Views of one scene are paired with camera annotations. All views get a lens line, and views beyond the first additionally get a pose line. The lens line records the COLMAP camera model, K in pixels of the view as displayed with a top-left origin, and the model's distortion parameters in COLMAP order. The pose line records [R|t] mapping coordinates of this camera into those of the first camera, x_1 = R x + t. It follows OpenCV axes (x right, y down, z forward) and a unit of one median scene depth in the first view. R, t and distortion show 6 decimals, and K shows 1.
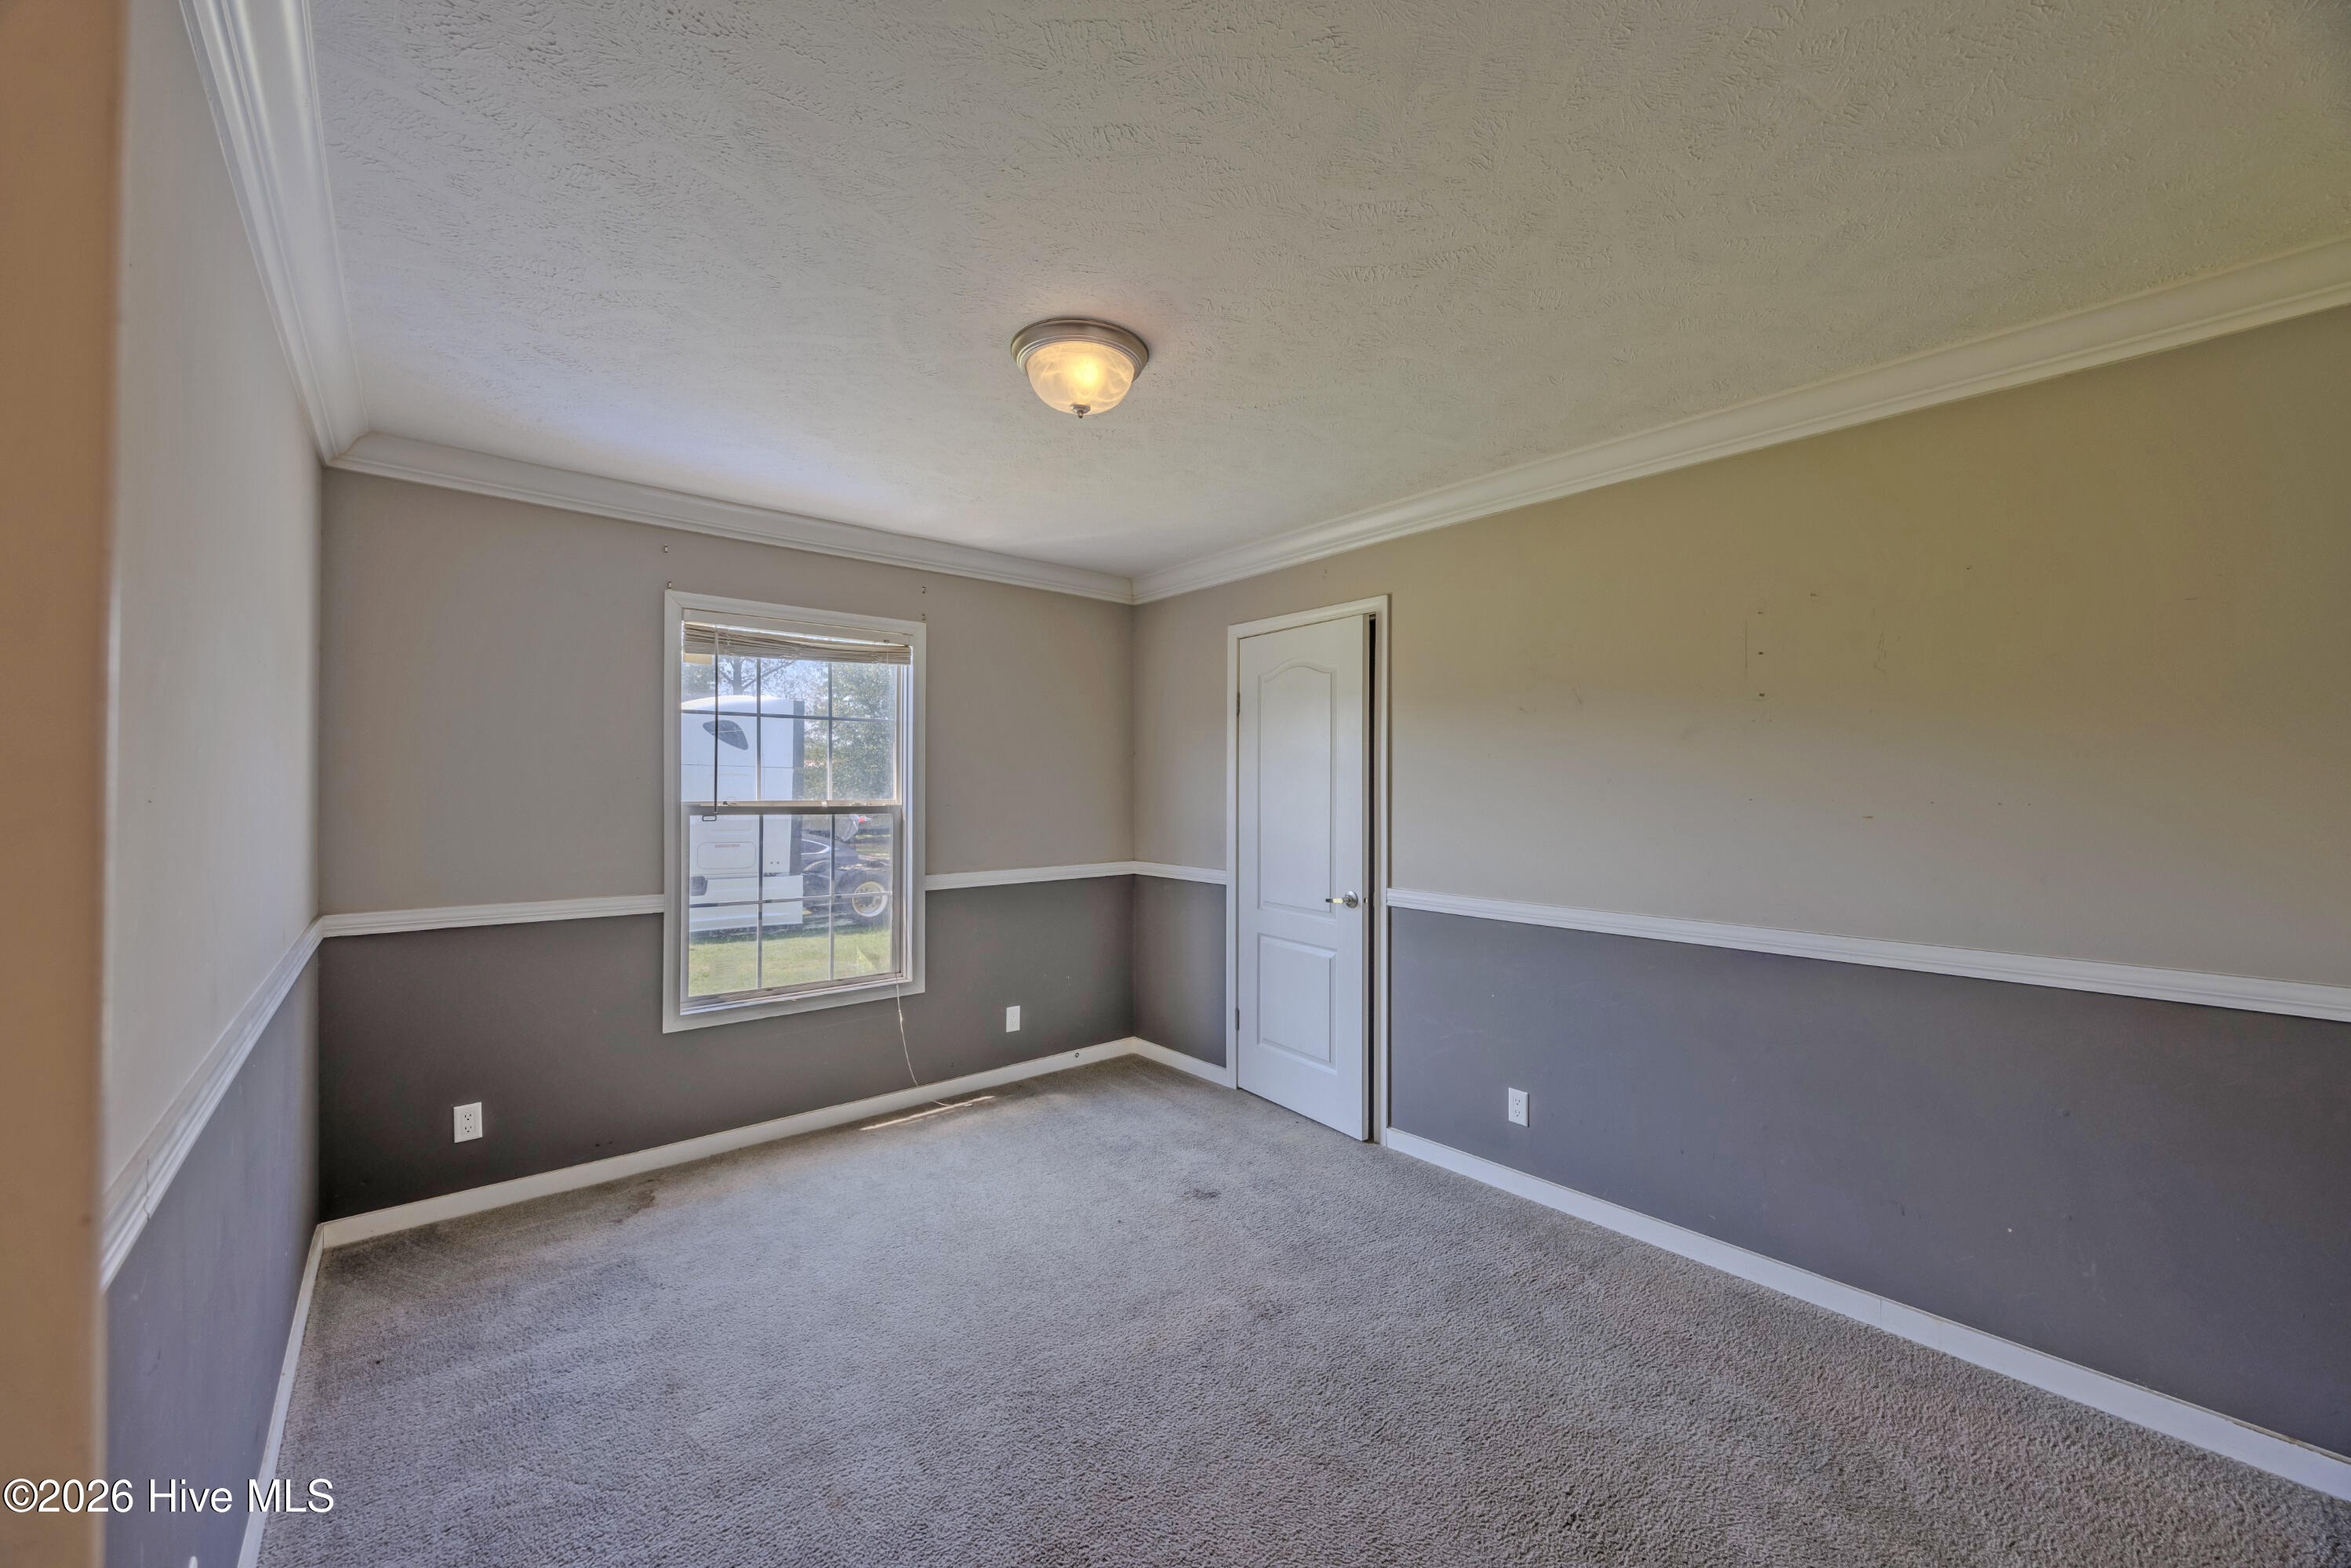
lens RADIAL K [[903.8, 0, 1196.7], [0, 903.8, 781.0], [0, 0, 1]] dist [-0.001908, 0.000308]
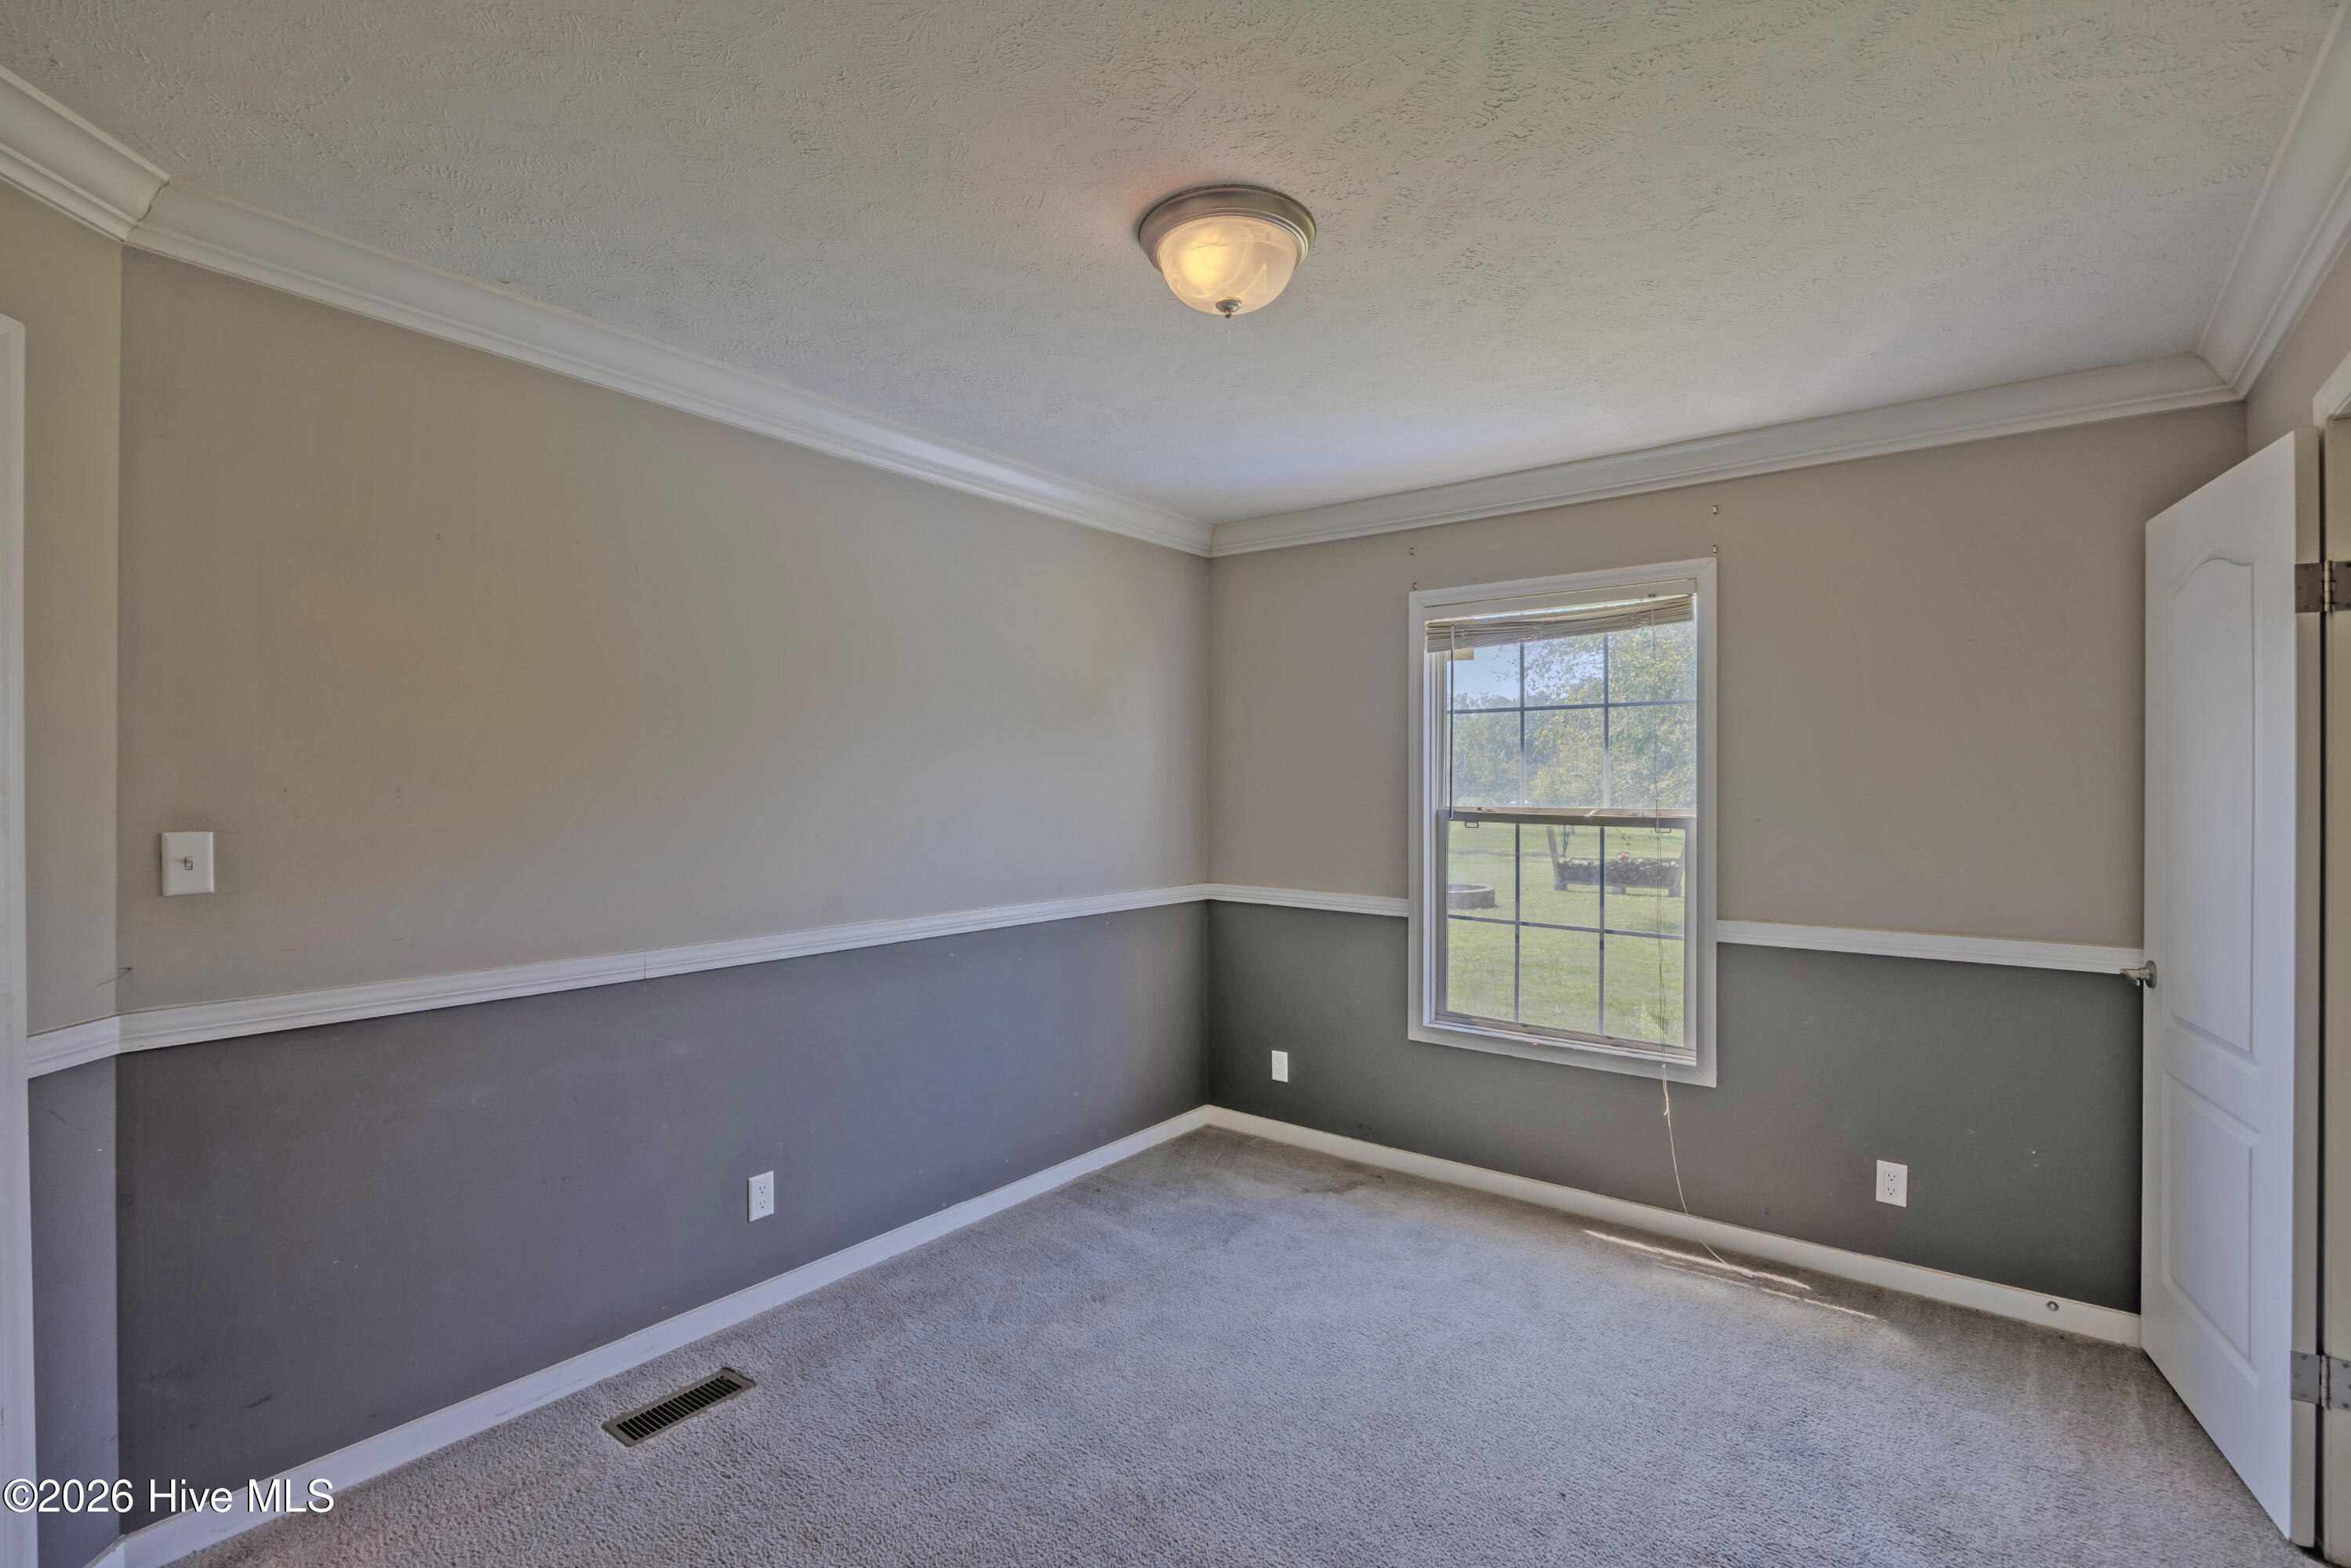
lens RADIAL K [[1050.8, 0, 1175.5], [0, 1050.8, 788.7], [0, 0, 1]] dist [-0.014015, 0.000875]
pose [[0.191824, -0.001133, -0.981429, 0.467652], [0.000170, 0.999999, -0.001121, 0.004937], [0.981429, 0.000048, 0.191824, 0.499810]]
